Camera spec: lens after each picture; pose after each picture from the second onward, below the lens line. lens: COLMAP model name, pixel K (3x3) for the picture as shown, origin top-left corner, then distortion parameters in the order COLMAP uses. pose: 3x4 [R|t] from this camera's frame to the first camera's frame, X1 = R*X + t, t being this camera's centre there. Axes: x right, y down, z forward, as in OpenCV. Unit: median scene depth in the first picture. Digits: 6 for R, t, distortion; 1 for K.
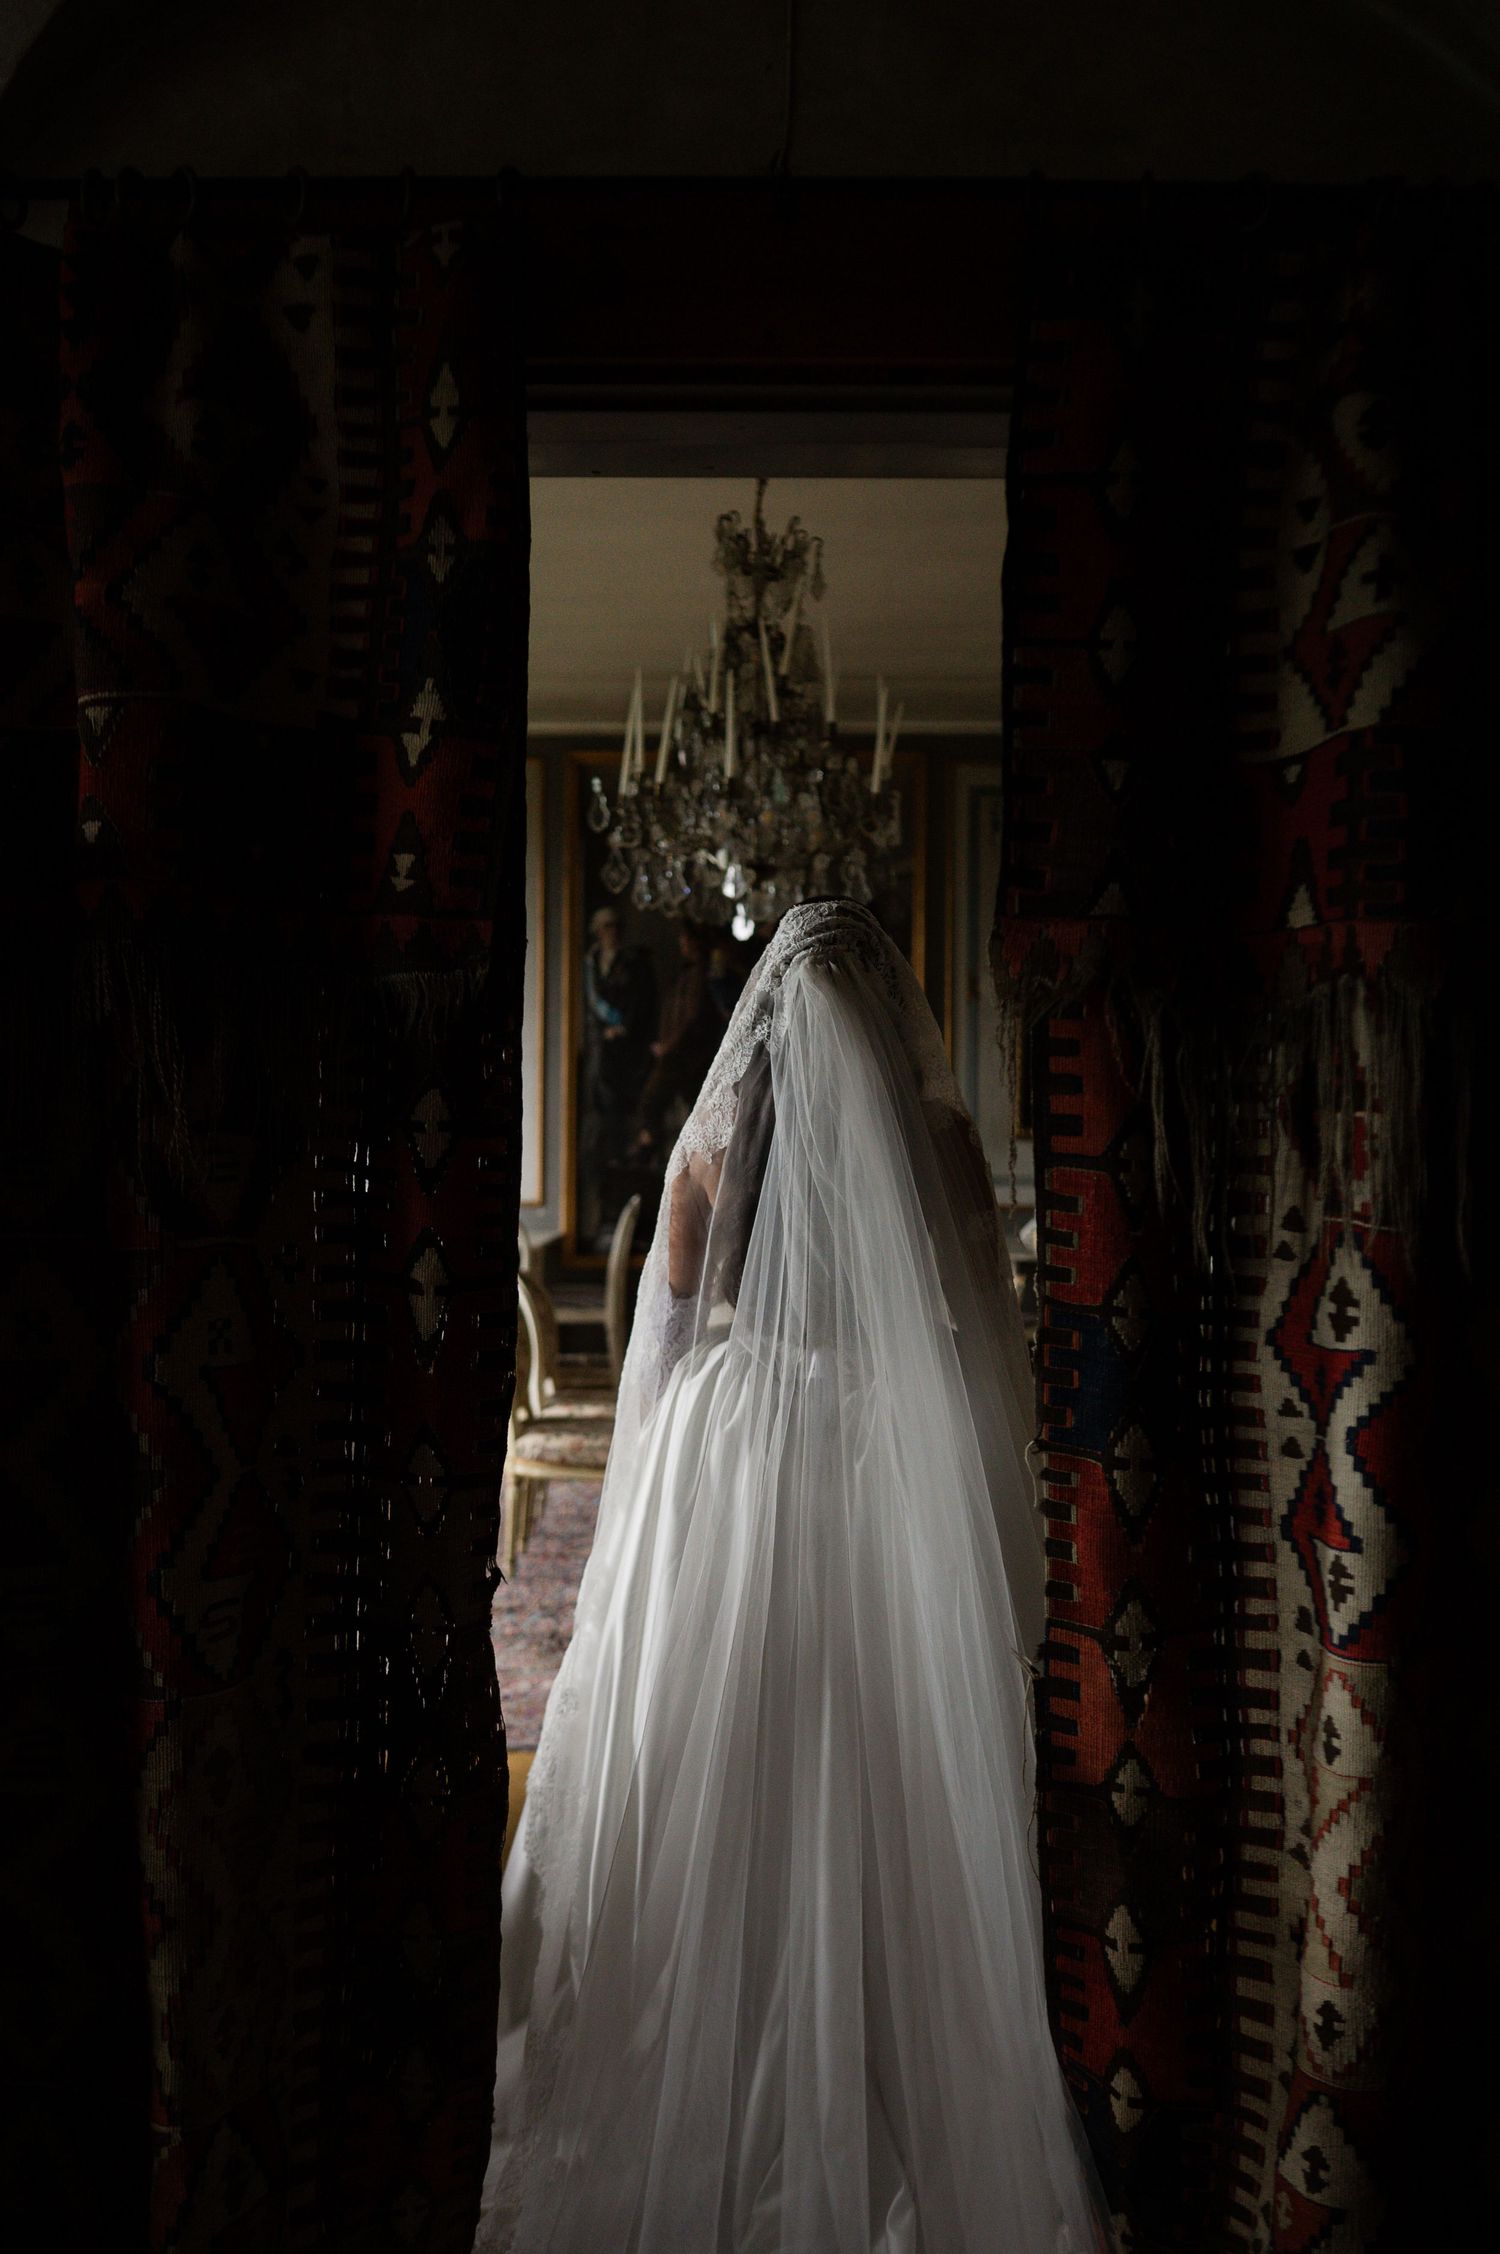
lens RADIAL K [[2202.2, 0, 750.0], [0, 2202.2, 1127.0], [0, 0, 1]] dist [-0.010402, 0.008023]
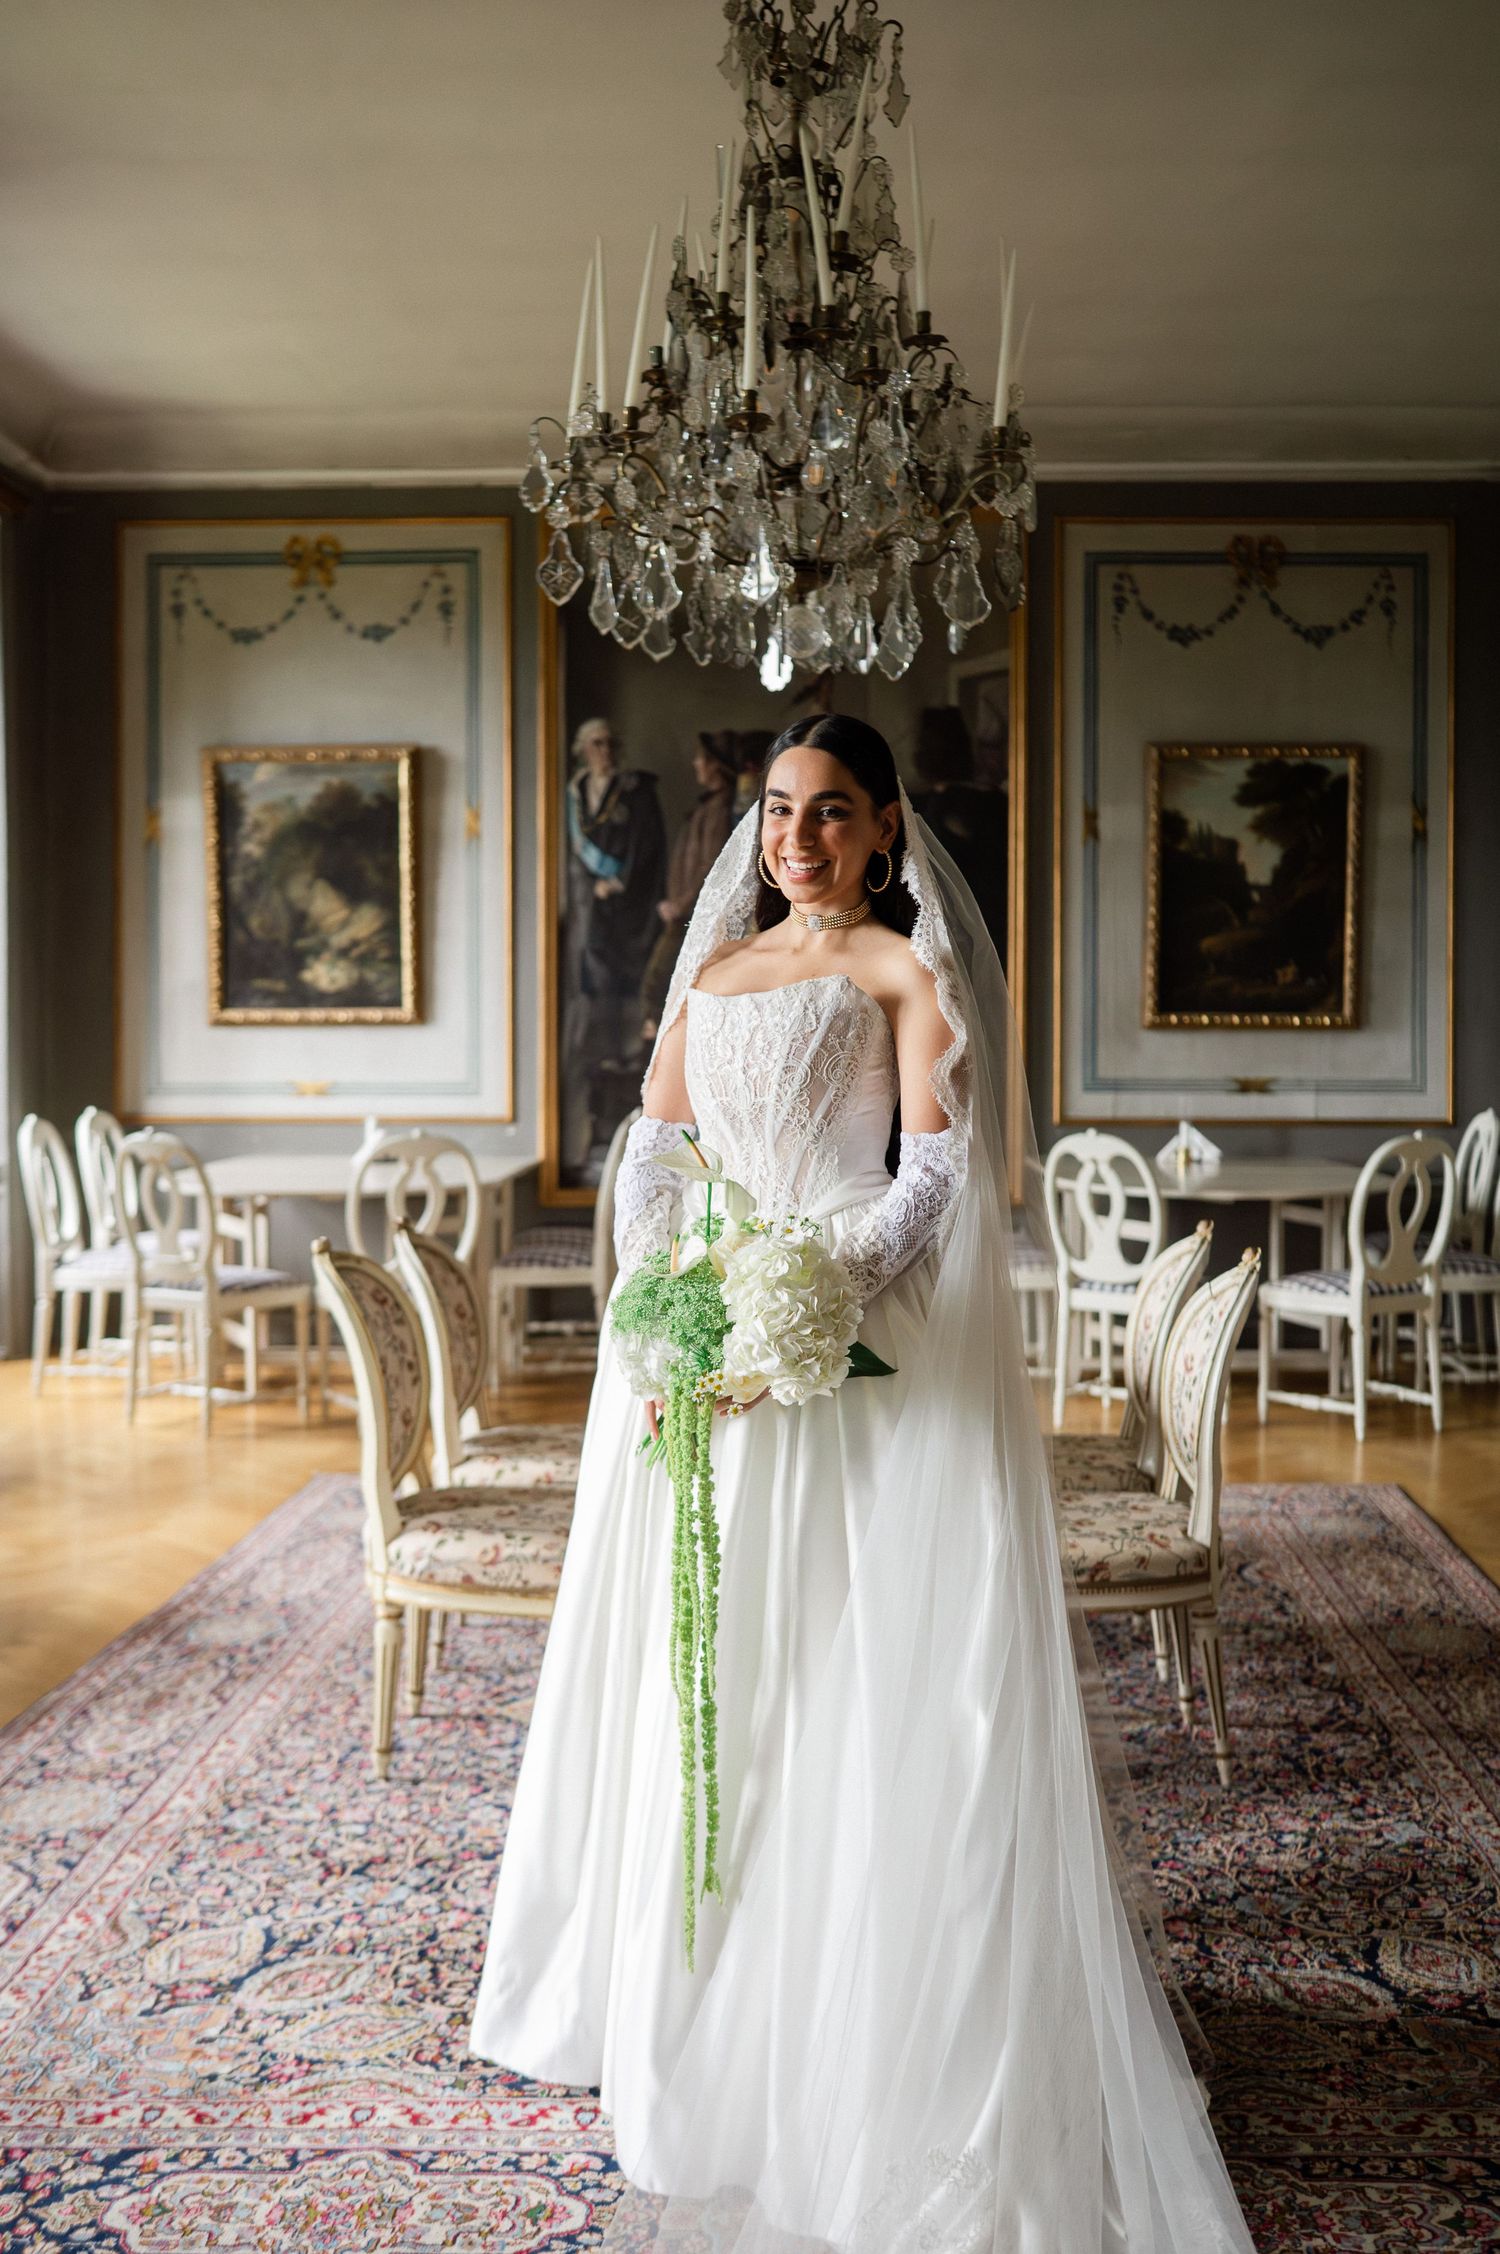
lens RADIAL K [[2202.2, 0, 750.0], [0, 2202.2, 1127.0], [0, 0, 1]] dist [-0.010402, 0.008023]
pose [[0.999770, -0.007343, -0.020168, 0.000804], [0.008226, 0.998995, 0.044070, 0.006709], [0.019824, -0.044226, 0.998825, 0.329284]]
